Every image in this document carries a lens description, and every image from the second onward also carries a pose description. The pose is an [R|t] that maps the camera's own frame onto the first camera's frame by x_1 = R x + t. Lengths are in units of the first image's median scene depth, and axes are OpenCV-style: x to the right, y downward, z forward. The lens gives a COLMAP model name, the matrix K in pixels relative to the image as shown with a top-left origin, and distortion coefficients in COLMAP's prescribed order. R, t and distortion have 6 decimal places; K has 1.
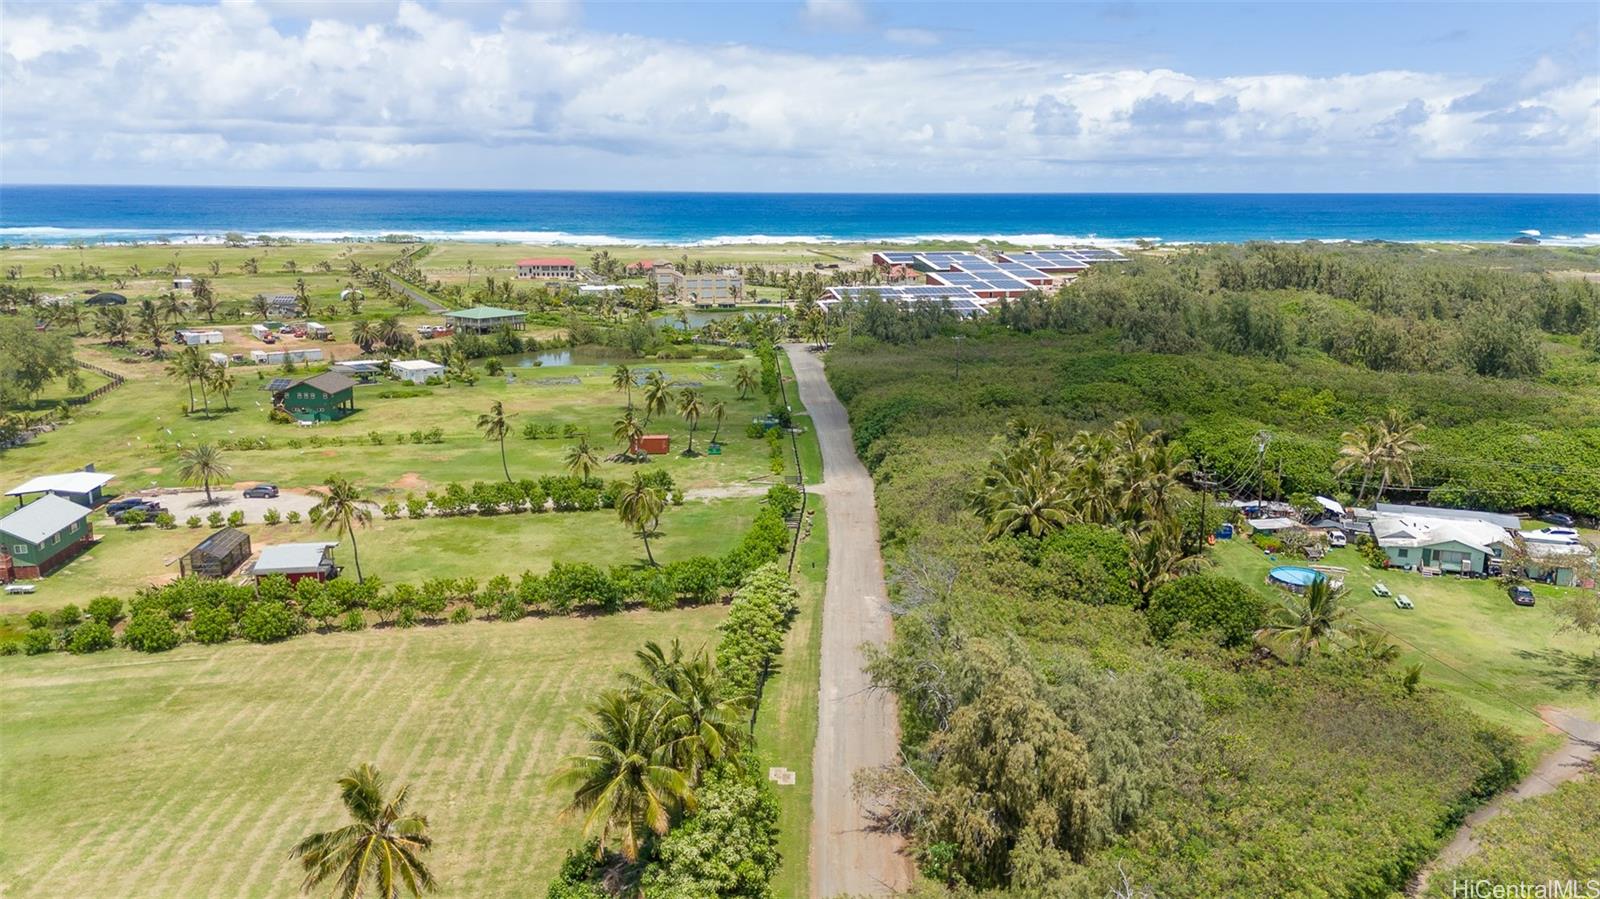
lens RADIAL K [[1190.7, 0, 791.1], [0, 1190.7, 451.2], [0, 0, 1]] dist [0.075364, -0.069333]
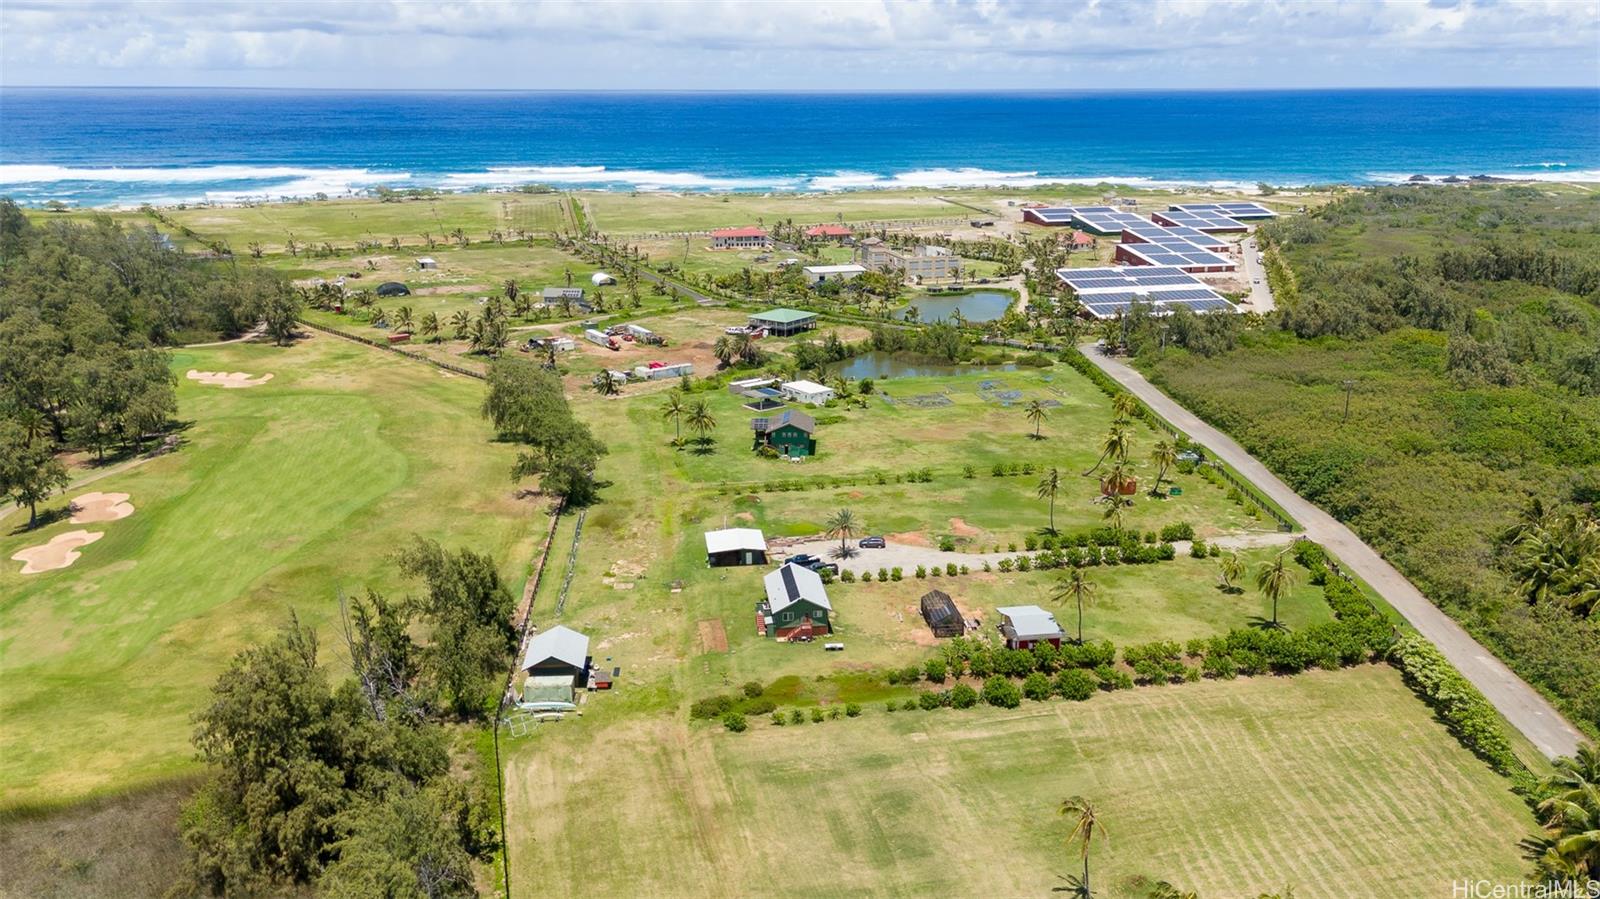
lens RADIAL K [[1190.7, 0, 804.0], [0, 1190.7, 436.2], [0, 0, 1]] dist [0.075364, -0.069333]
pose [[0.999905, -0.009582, -0.009955, -0.242041], [0.010193, 0.997940, 0.063334, -0.077322], [0.009328, -0.063430, 0.997943, -0.121277]]
